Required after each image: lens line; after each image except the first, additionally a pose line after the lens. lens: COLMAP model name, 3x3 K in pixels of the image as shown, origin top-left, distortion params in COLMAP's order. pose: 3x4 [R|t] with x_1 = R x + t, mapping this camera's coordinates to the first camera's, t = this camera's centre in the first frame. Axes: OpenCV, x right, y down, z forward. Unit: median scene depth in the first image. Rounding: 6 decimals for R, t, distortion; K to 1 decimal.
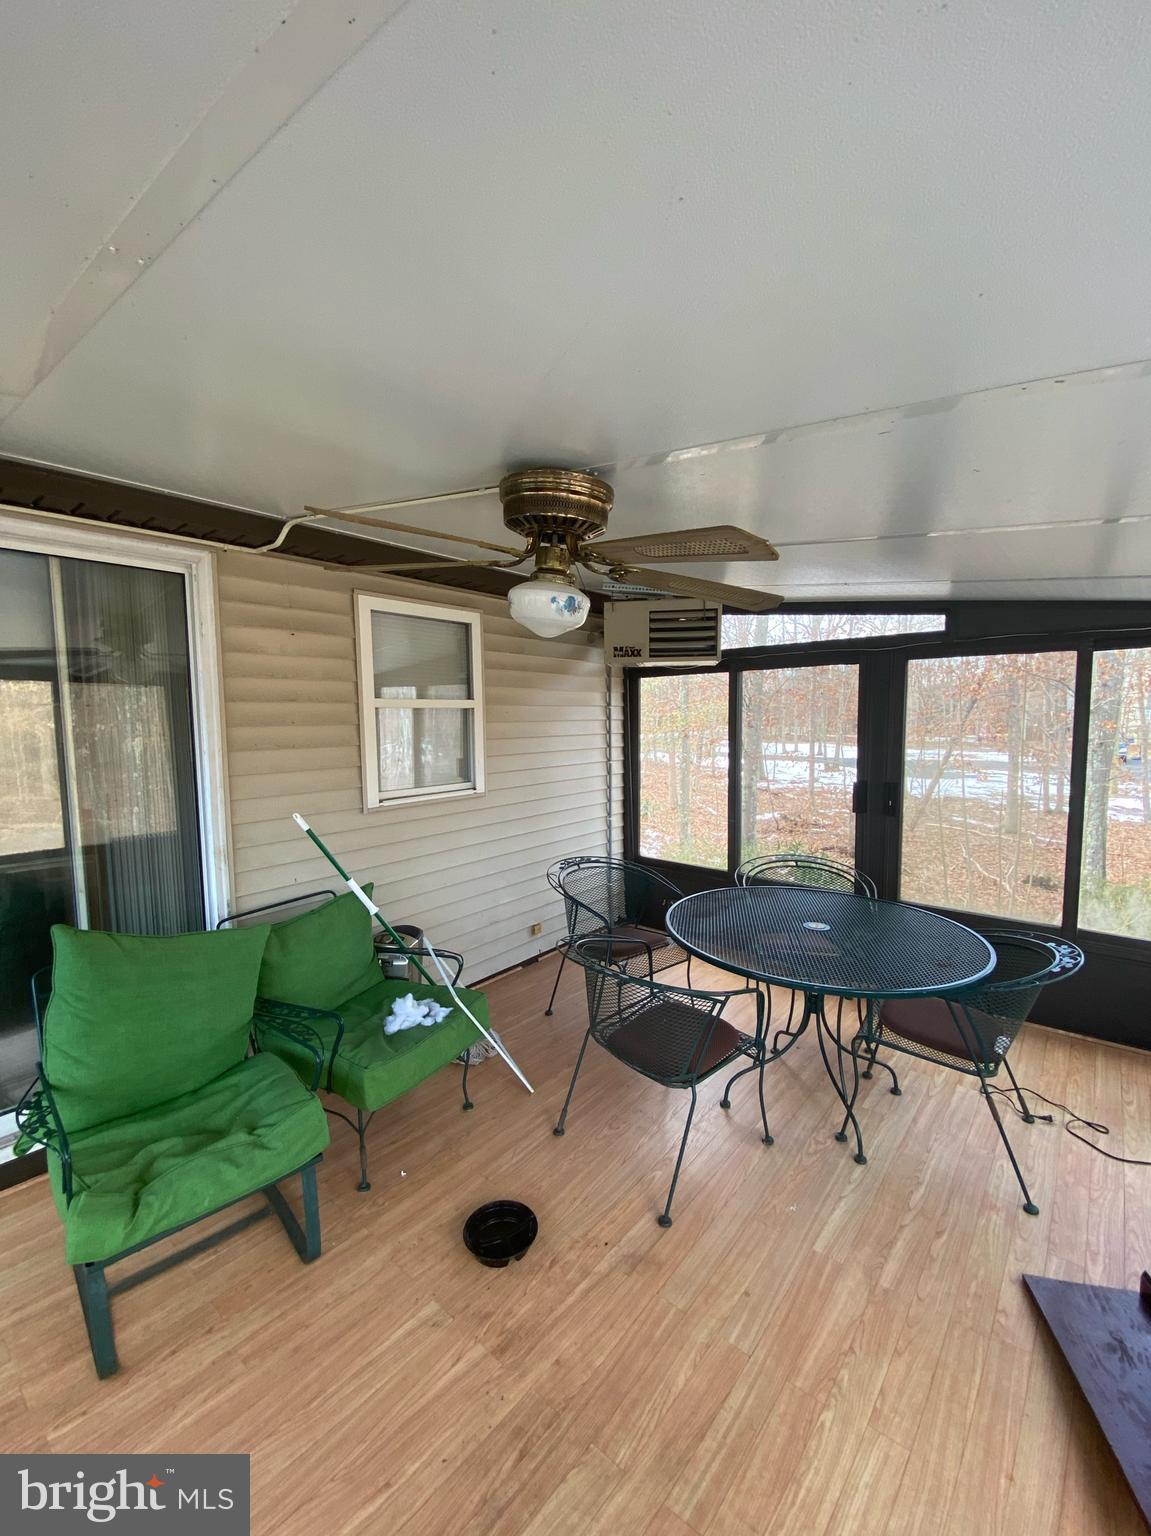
lens RADIAL K [[629.3, 0, 578.1], [0, 629.3, 758.7], [0, 0, 1]] dist [0.000866, 0.000099]
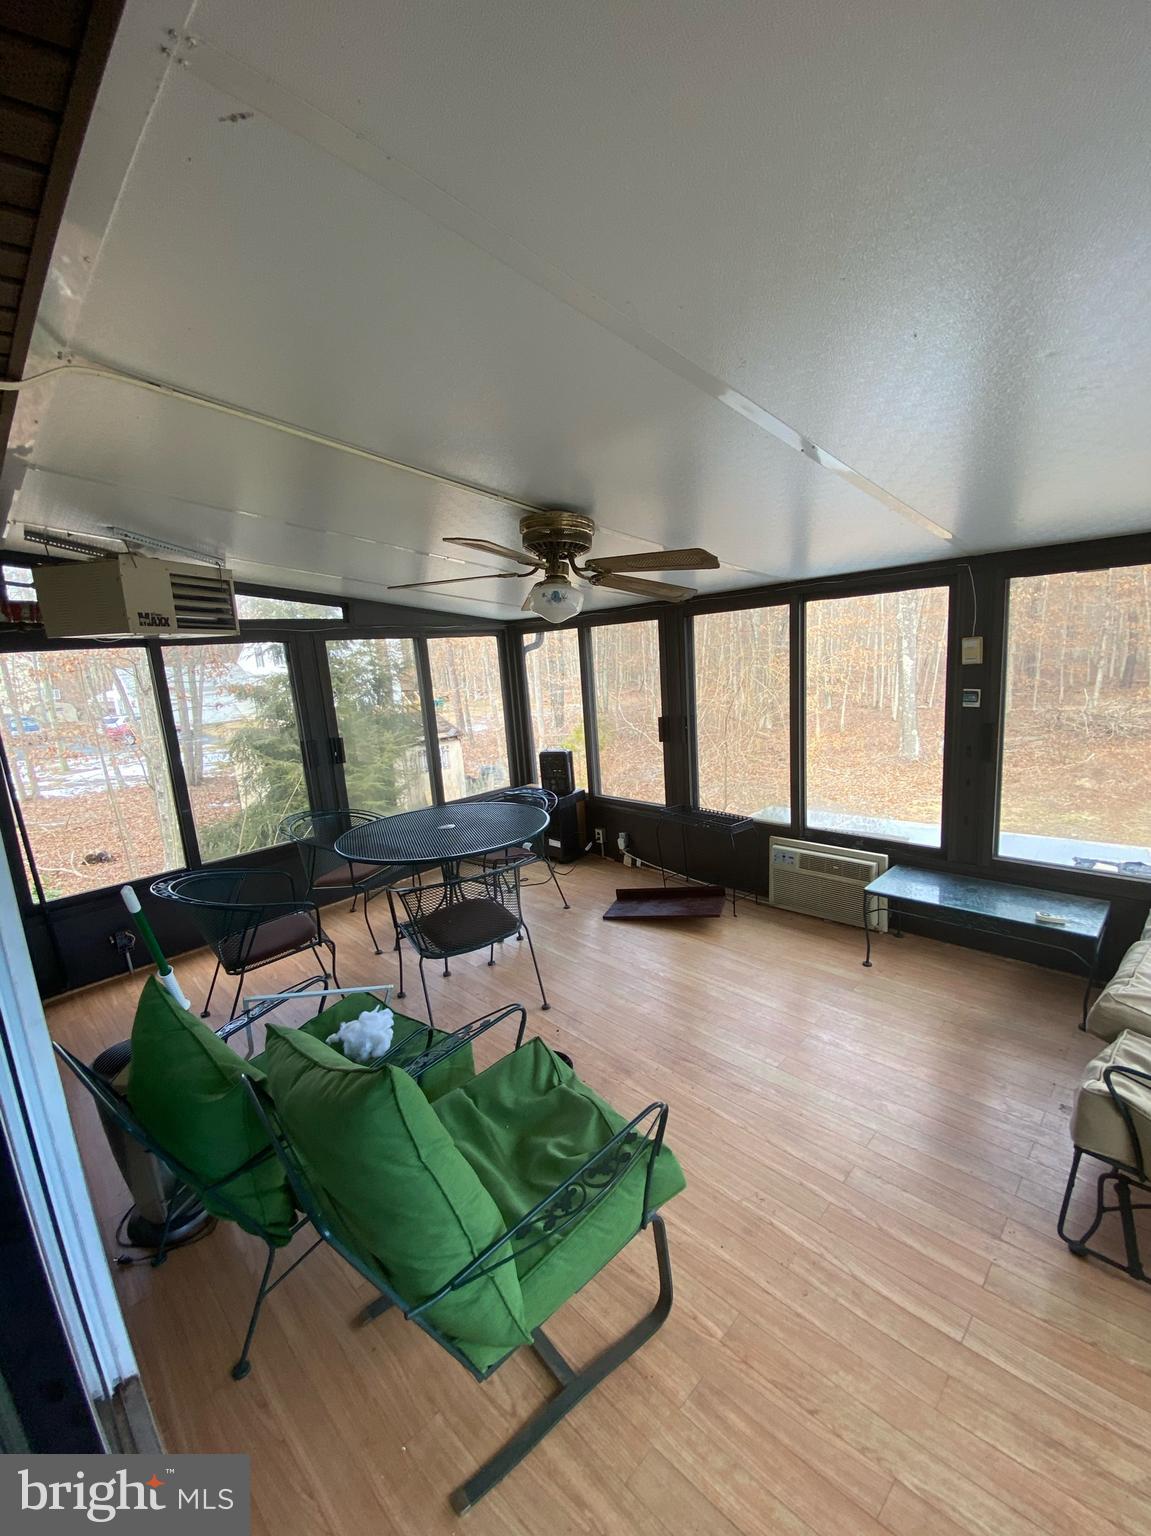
lens RADIAL K [[615.3, 0, 575.5], [0, 615.3, 768.0], [0, 0, 1]] dist [-0.000300, -0.000013]
pose [[0.099071, -0.171019, 0.980274, -0.703643], [0.154871, 0.975766, 0.154580, -0.021057], [-0.982955, 0.136502, 0.123156, 0.397238]]
